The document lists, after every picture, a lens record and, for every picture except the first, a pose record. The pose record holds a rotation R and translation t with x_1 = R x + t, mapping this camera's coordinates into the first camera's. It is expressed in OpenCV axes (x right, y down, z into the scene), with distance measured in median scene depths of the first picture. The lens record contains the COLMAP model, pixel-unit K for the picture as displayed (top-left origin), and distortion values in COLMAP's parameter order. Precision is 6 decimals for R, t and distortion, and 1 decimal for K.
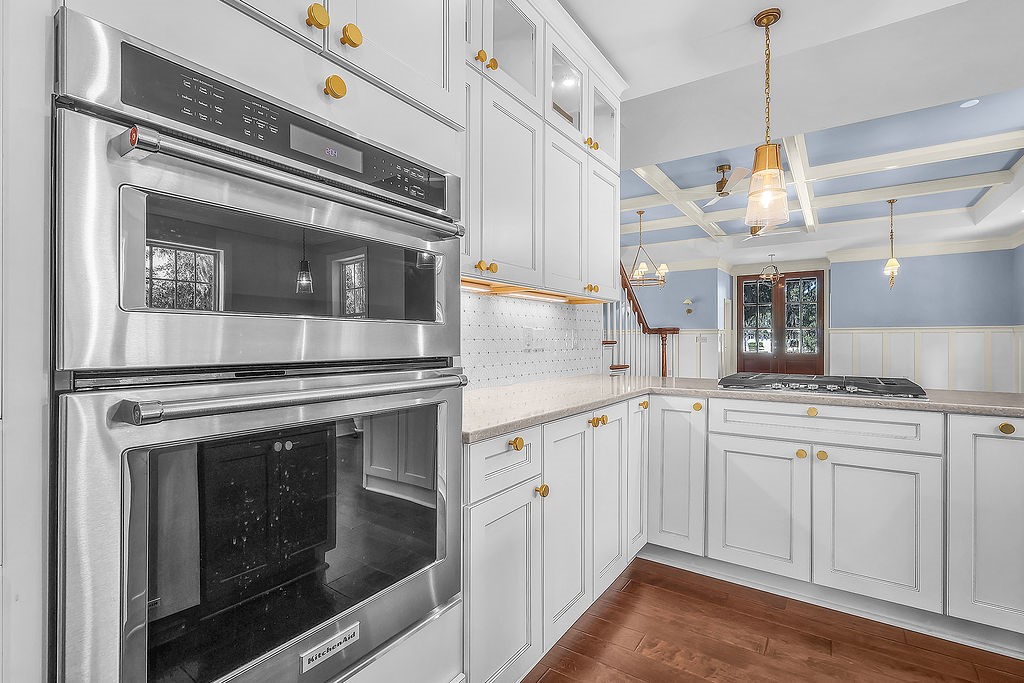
lens RADIAL K [[476.0, 0, 512.0], [0, 476.0, 341.5], [0, 0, 1]] dist [-0.000229, 0.000562]
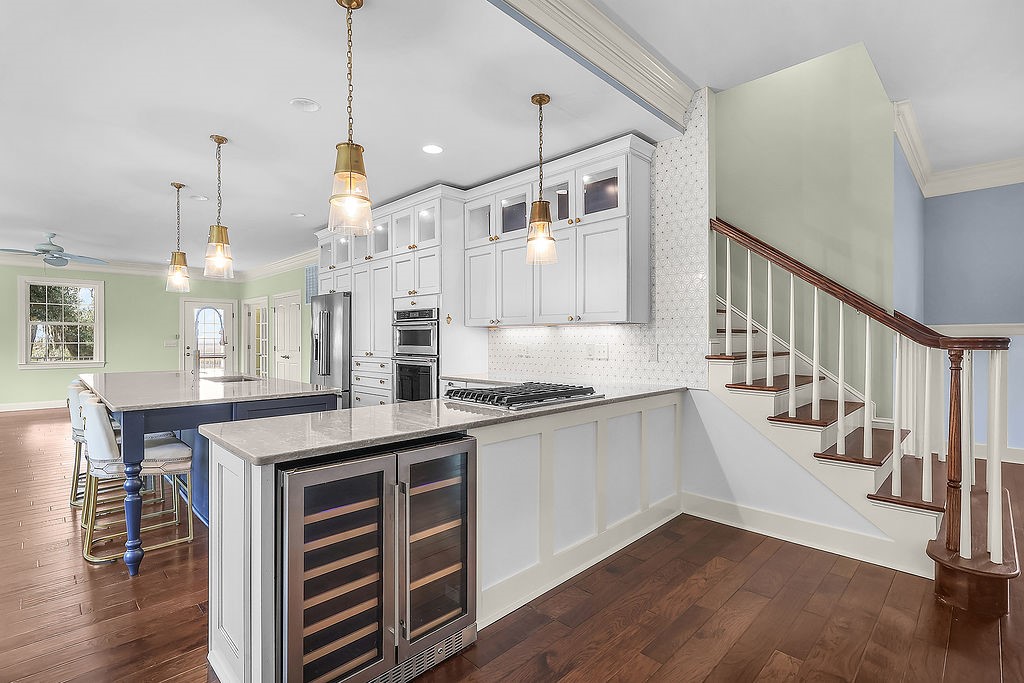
lens RADIAL K [[475.1, 0, 512.0], [0, 475.1, 341.5], [0, 0, 1]] dist [-0.001249, 0.000345]
pose [[-0.178935, -0.008245, -0.983826, 0.529670], [-0.010333, 0.999925, -0.006501, -0.008306], [0.983807, 0.009003, -0.179007, 0.344123]]
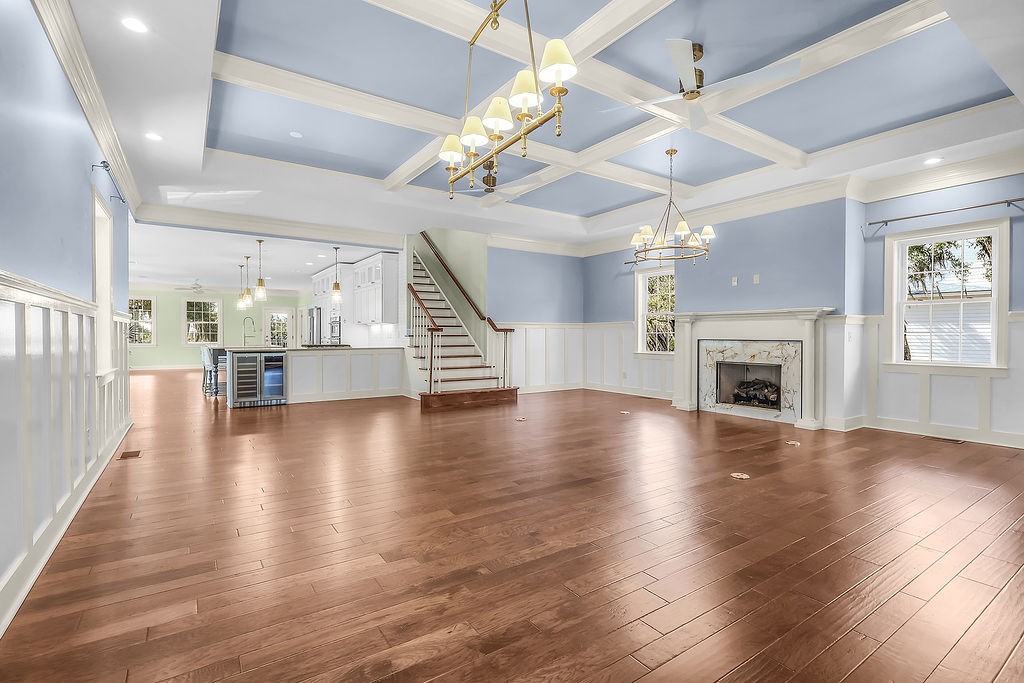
lens RADIAL K [[476.0, 0, 512.0], [0, 476.0, 341.5], [0, 0, 1]] dist [-0.000229, 0.000562]
pose [[-0.362903, -0.001212, -0.931826, 1.032820], [-0.013751, 0.999897, 0.004054, 0.007227], [0.931726, 0.014285, -0.362882, 1.070375]]
